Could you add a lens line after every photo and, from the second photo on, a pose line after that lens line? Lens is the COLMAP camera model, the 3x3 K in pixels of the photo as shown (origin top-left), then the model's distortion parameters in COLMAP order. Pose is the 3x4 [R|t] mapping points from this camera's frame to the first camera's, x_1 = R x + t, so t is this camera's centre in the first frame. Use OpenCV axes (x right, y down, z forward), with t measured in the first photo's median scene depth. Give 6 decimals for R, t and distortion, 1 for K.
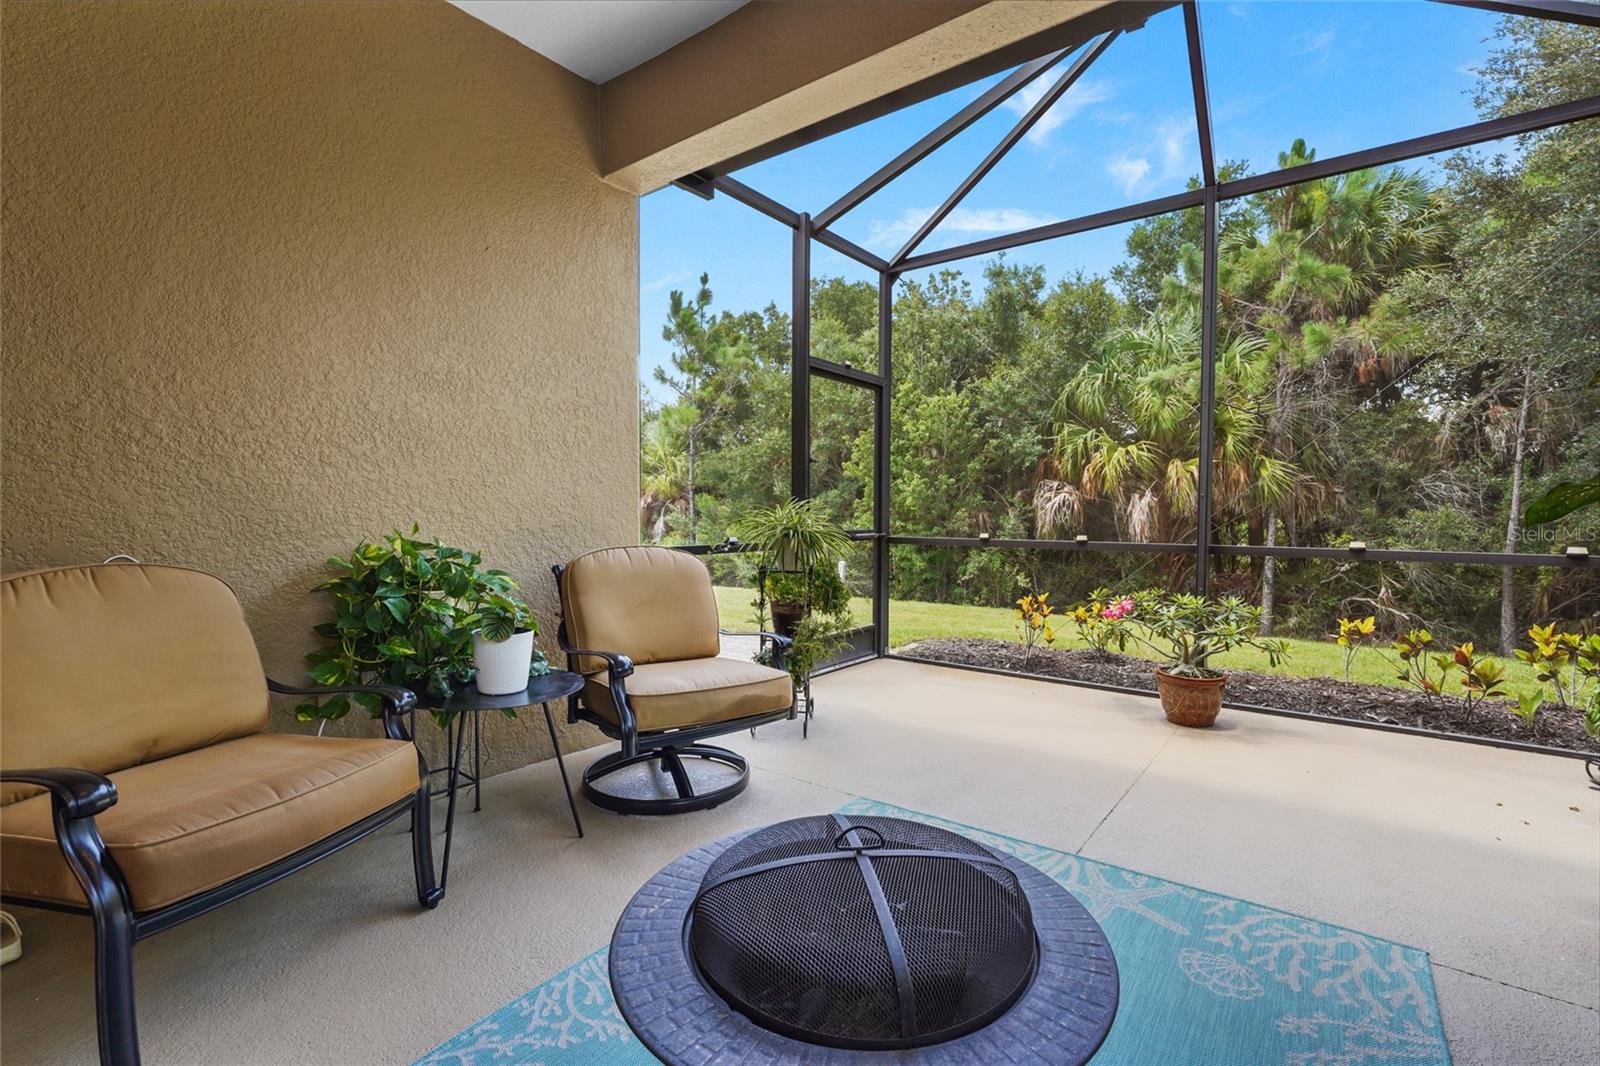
lens RADIAL K [[716.8, 0, 801.2], [0, 716.8, 533.5], [0, 0, 1]] dist [0.002970, -0.000369]
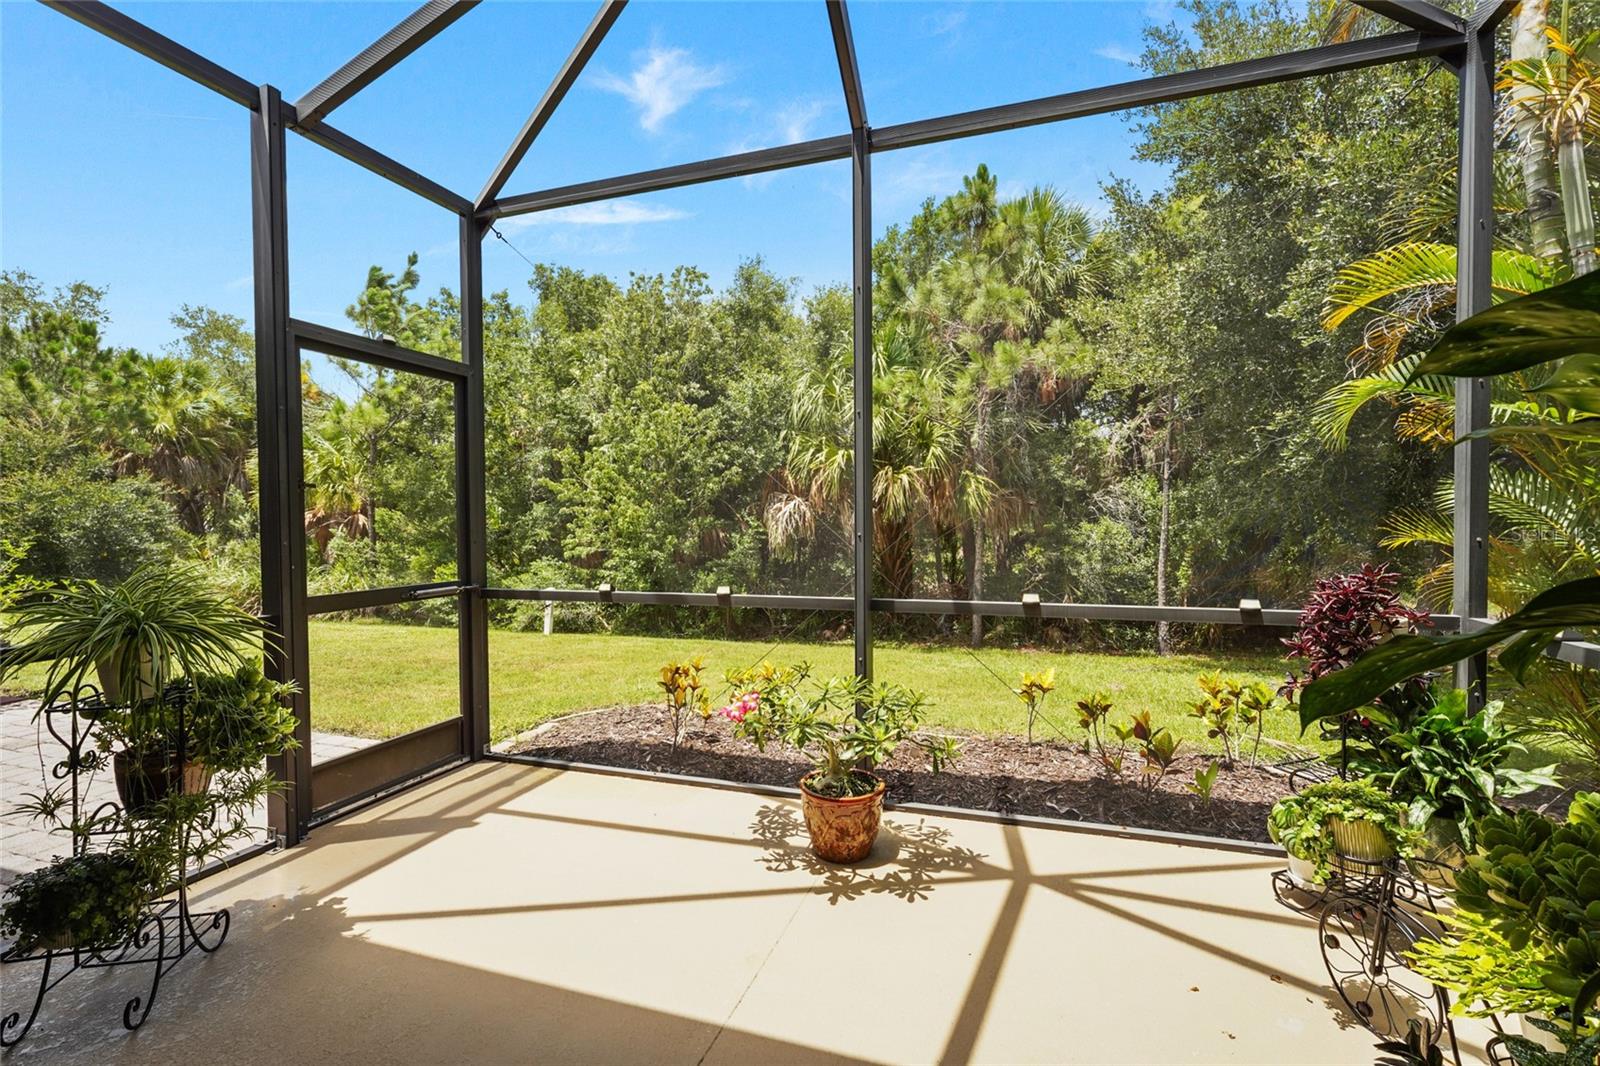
lens RADIAL K [[716.8, 0, 802.3], [0, 716.8, 531.2], [0, 0, 1]] dist [0.002970, -0.000369]
pose [[0.947934, -0.020065, 0.317835, 0.195055], [0.024813, 0.999633, -0.010899, -0.036740], [-0.317500, 0.018218, 0.948083, 0.224135]]
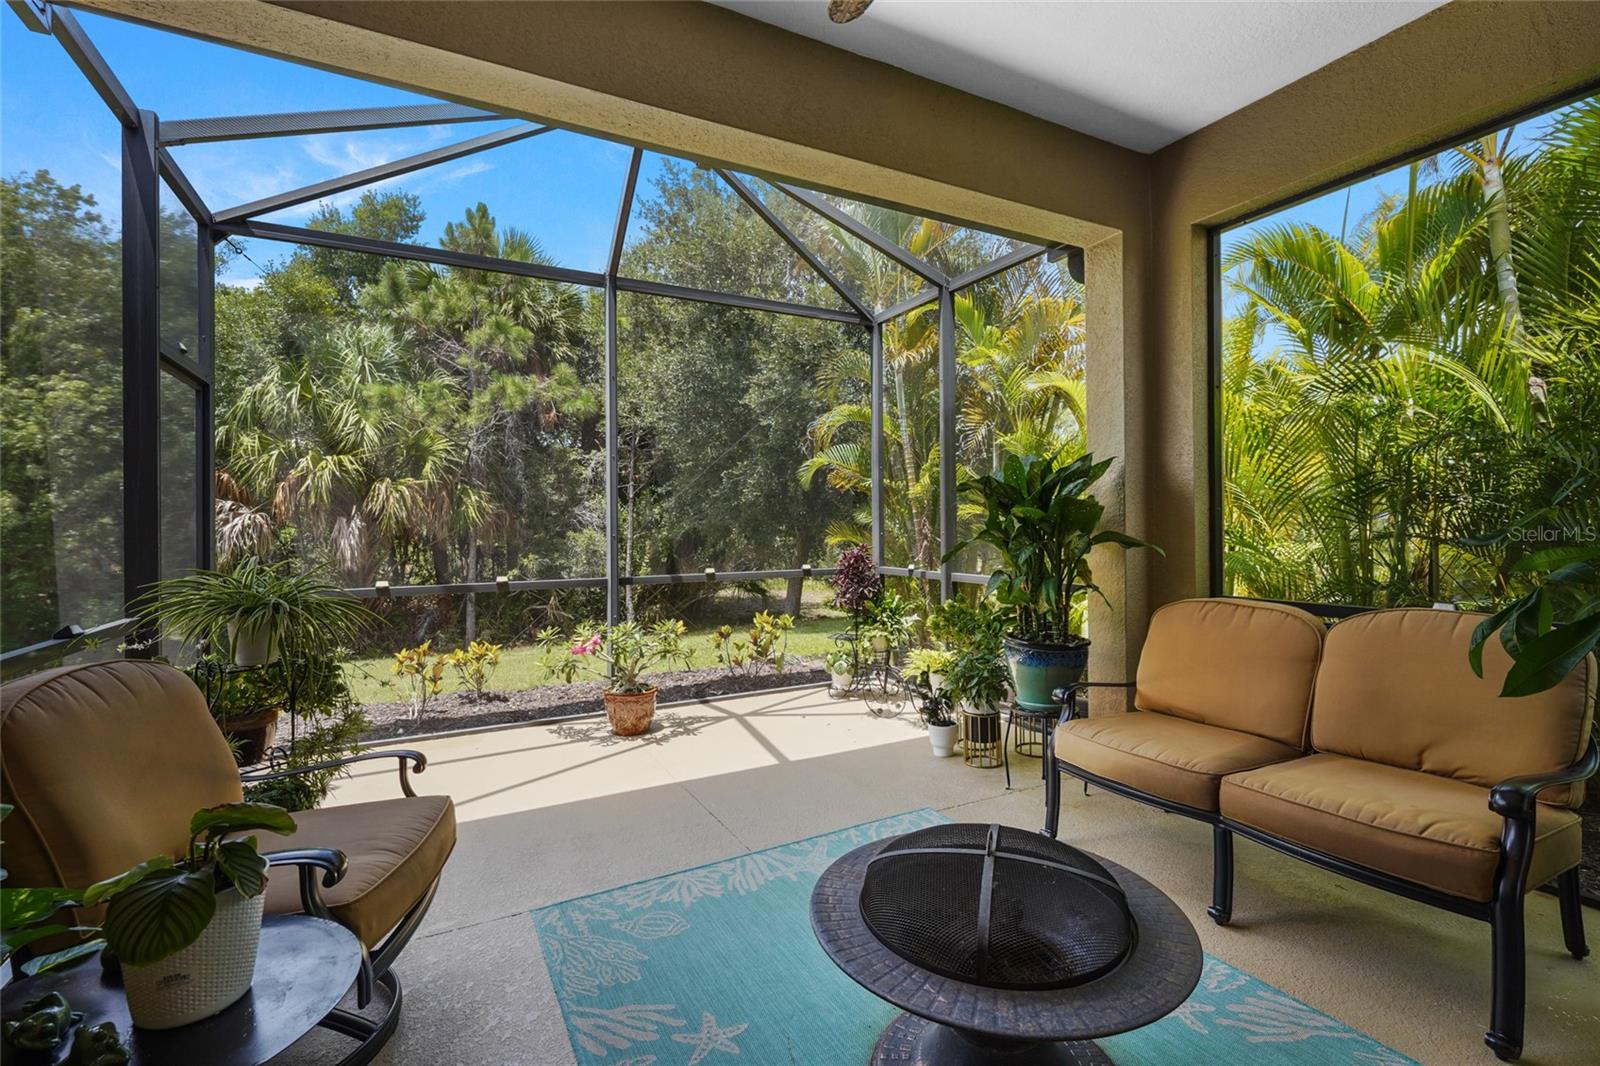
lens RADIAL K [[716.8, 0, 799.5], [0, 716.8, 522.3], [0, 0, 1]] dist [0.002970, -0.000369]
pose [[0.424780, -0.005220, 0.905282, -0.282945], [0.040073, 0.999112, -0.013042, -0.034840], [-0.904409, 0.041817, 0.424611, 0.170941]]
